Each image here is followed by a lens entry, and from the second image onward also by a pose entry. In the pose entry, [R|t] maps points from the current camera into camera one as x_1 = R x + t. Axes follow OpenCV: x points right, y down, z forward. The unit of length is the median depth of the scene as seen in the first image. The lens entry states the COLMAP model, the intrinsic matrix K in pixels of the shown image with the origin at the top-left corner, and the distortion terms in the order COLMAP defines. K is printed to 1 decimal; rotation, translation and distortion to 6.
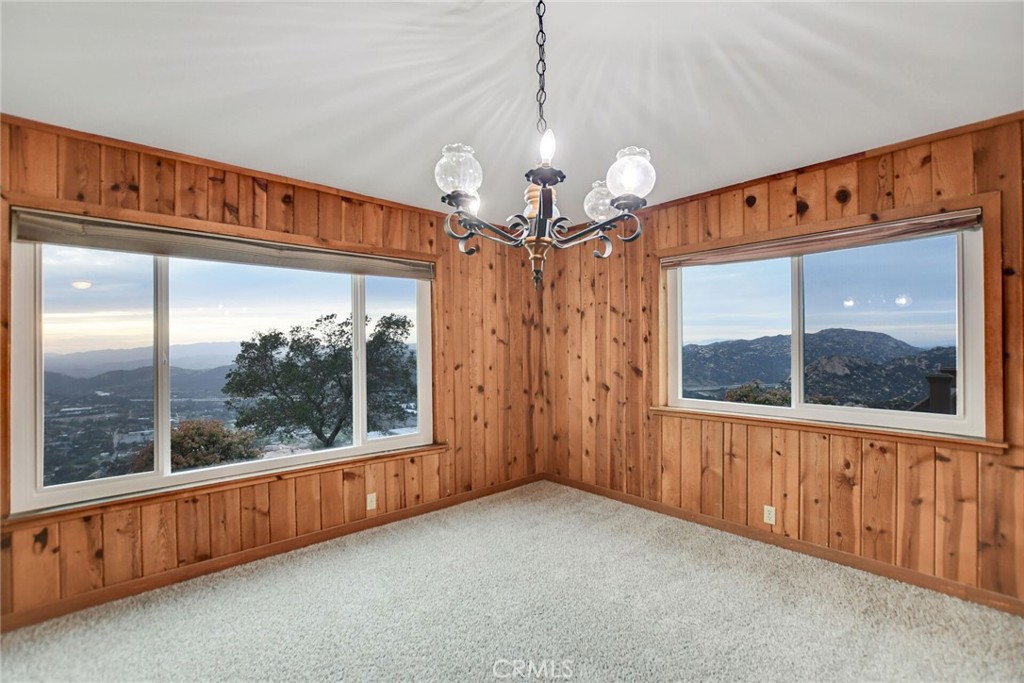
lens RADIAL K [[457.7, 0, 505.2], [0, 457.7, 347.0], [0, 0, 1]] dist [-0.012963, 0.001523]
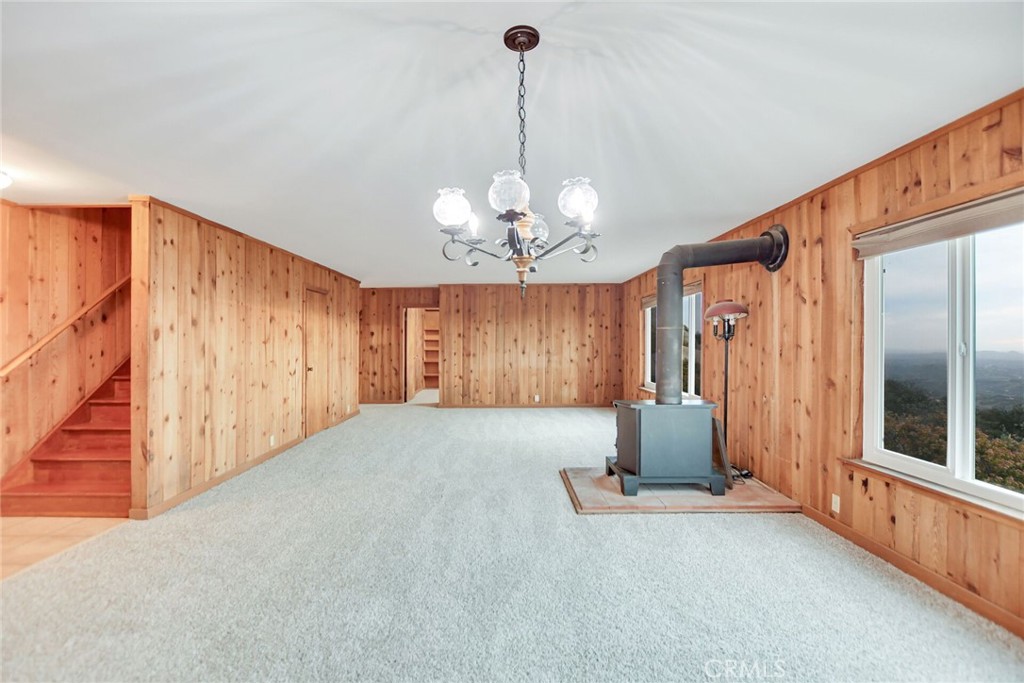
lens RADIAL K [[457.7, 0, 502.8], [0, 457.7, 338.8], [0, 0, 1]] dist [-0.012963, 0.001523]
pose [[-0.660962, 0.004159, -0.750407, 0.464789], [0.004601, 0.999988, 0.001490, -0.002101], [0.750405, -0.002468, -0.660974, 0.783156]]
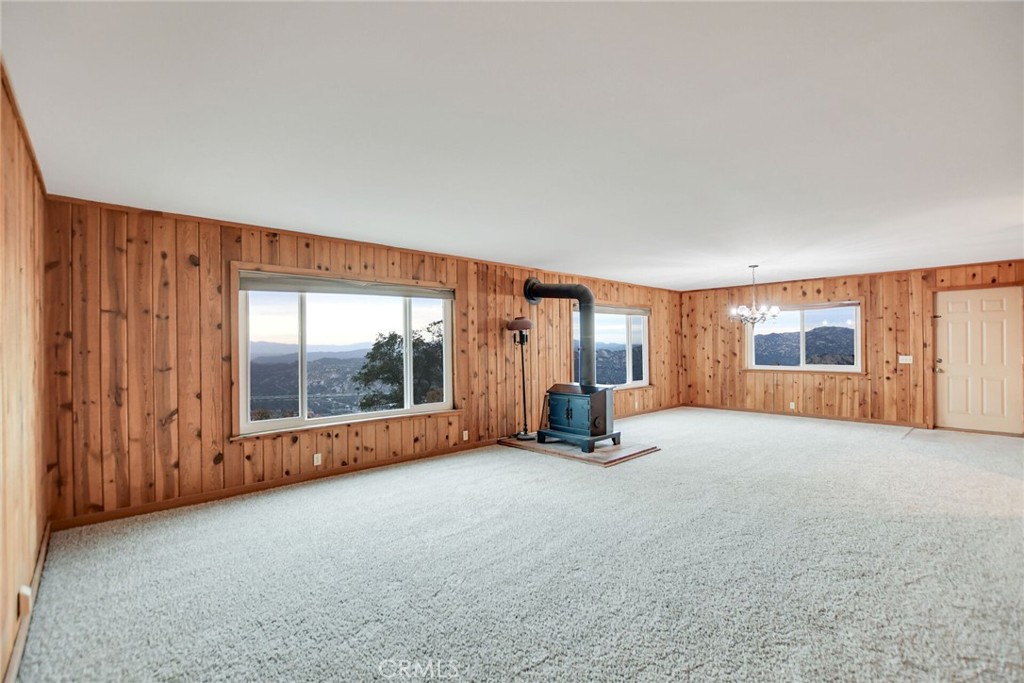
lens RADIAL K [[457.7, 0, 505.9], [0, 457.7, 348.2], [0, 0, 1]] dist [-0.012963, 0.001523]
pose [[0.999791, -0.002188, 0.020351, -1.166692], [0.002084, 0.999985, 0.005105, 0.009966], [-0.020362, -0.005062, 0.999780, -1.658715]]
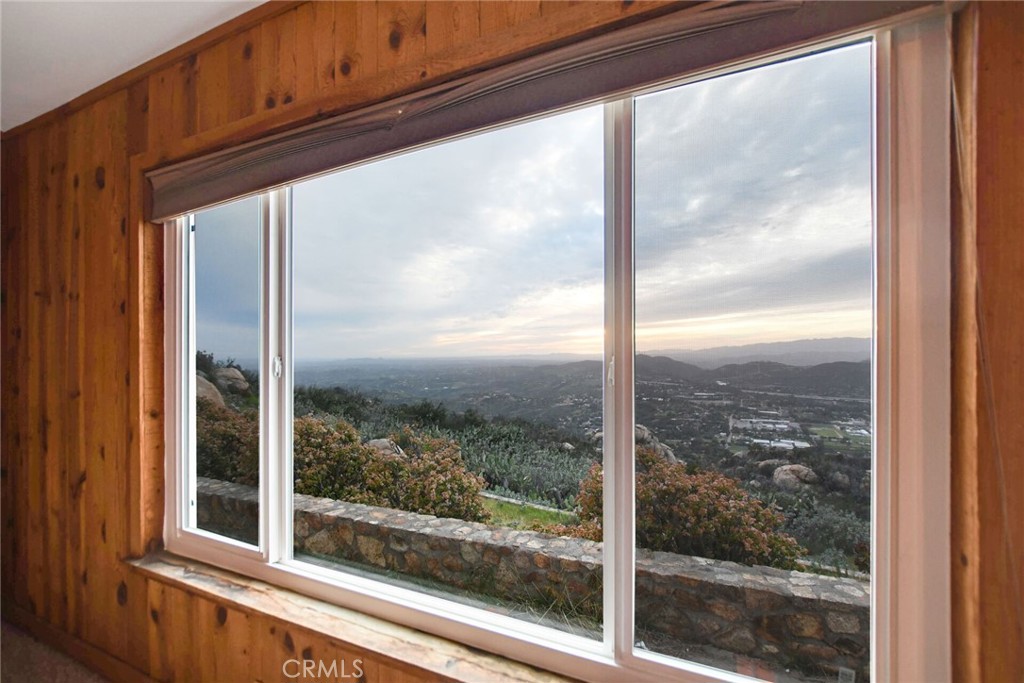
lens RADIAL K [[457.7, 0, 508.7], [0, 457.7, 348.1], [0, 0, 1]] dist [-0.012963, 0.001523]
pose [[0.397698, 0.000877, -0.917516, -1.213816], [0.007271, 0.999965, 0.004107, 0.007205], [0.917488, -0.008304, 0.397677, -0.112927]]
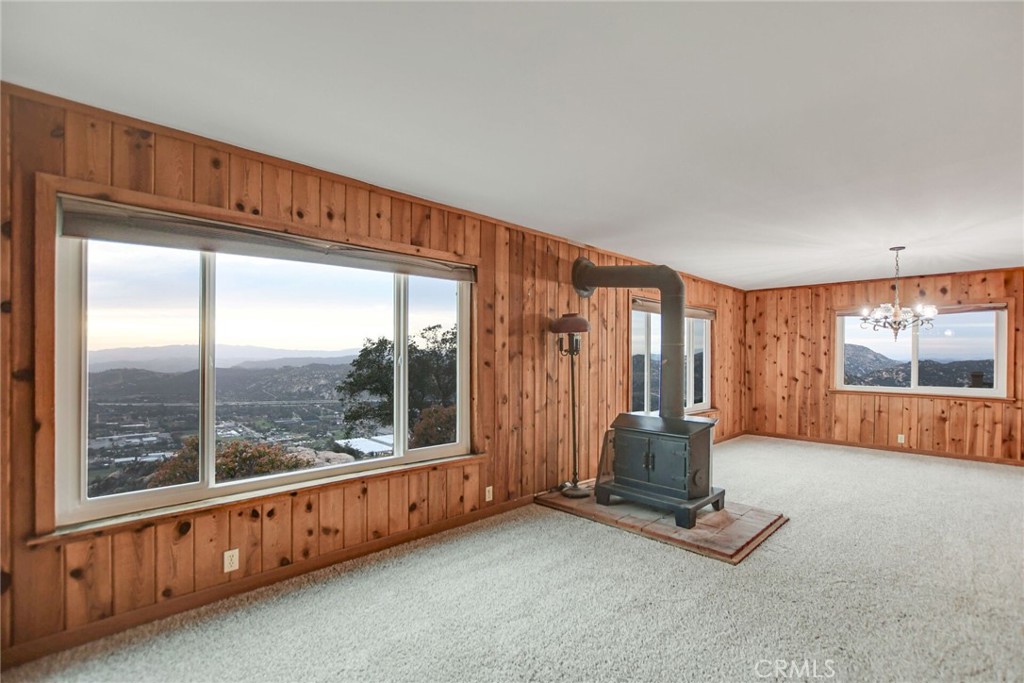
lens RADIAL K [[457.7, 0, 510.6], [0, 457.7, 358.9], [0, 0, 1]] dist [-0.012963, 0.001523]
pose [[0.998706, 0.013715, 0.048963, -1.303562], [-0.014187, 0.999856, 0.009302, 0.007984], [-0.048828, -0.009985, 0.998757, -0.980065]]
